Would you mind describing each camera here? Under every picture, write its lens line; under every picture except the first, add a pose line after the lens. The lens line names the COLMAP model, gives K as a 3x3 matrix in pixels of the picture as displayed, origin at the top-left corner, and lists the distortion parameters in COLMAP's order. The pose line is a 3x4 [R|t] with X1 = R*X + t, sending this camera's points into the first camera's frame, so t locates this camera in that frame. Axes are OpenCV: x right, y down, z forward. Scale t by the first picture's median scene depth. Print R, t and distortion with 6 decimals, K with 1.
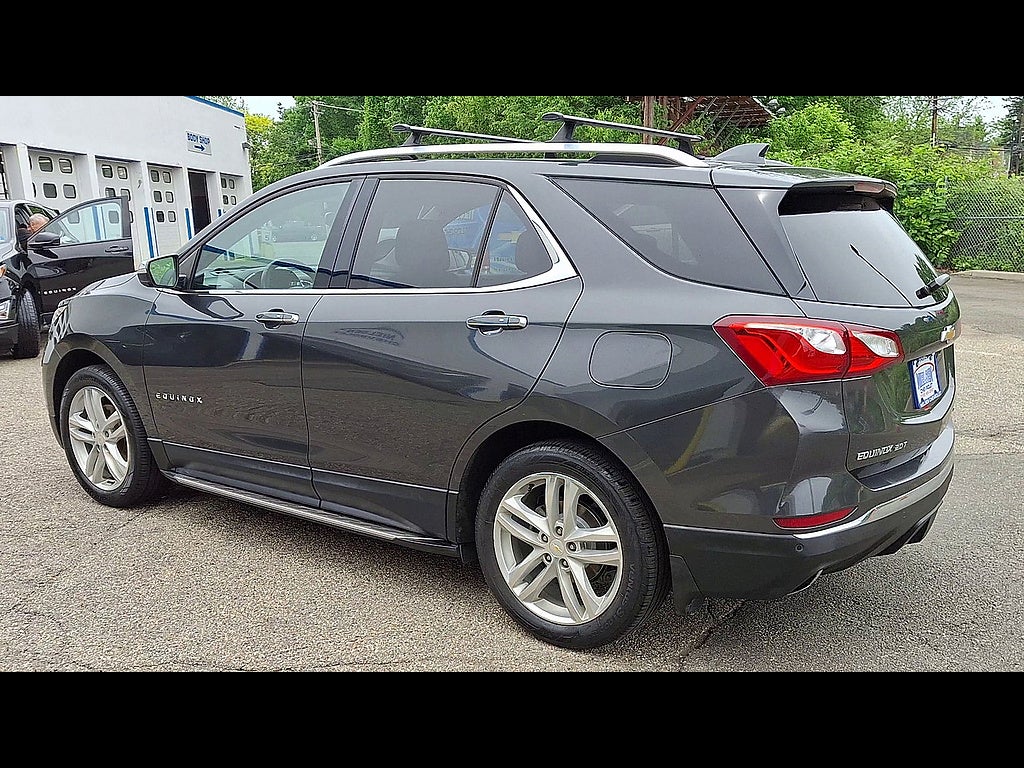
lens RADIAL K [[960.8, 0, 498.0], [0, 960.8, 424.8], [0, 0, 1]] dist [0.021416, -0.002990]
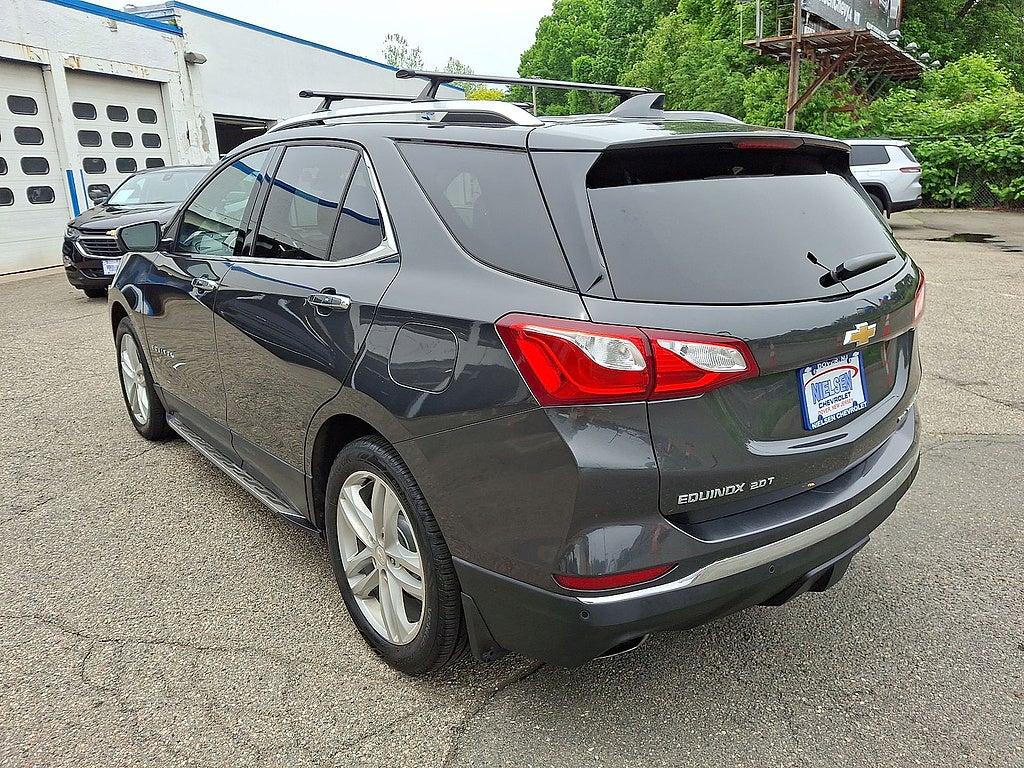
lens RADIAL K [[774.7, 0, 512.8], [0, 774.7, 344.6], [0, 0, 1]] dist [0.010688, 0.004373]
pose [[0.969946, 0.037885, -0.240352, 0.343532], [-0.035116, 0.999258, 0.015795, -0.084634], [0.240772, -0.006881, 0.970557, 0.328630]]
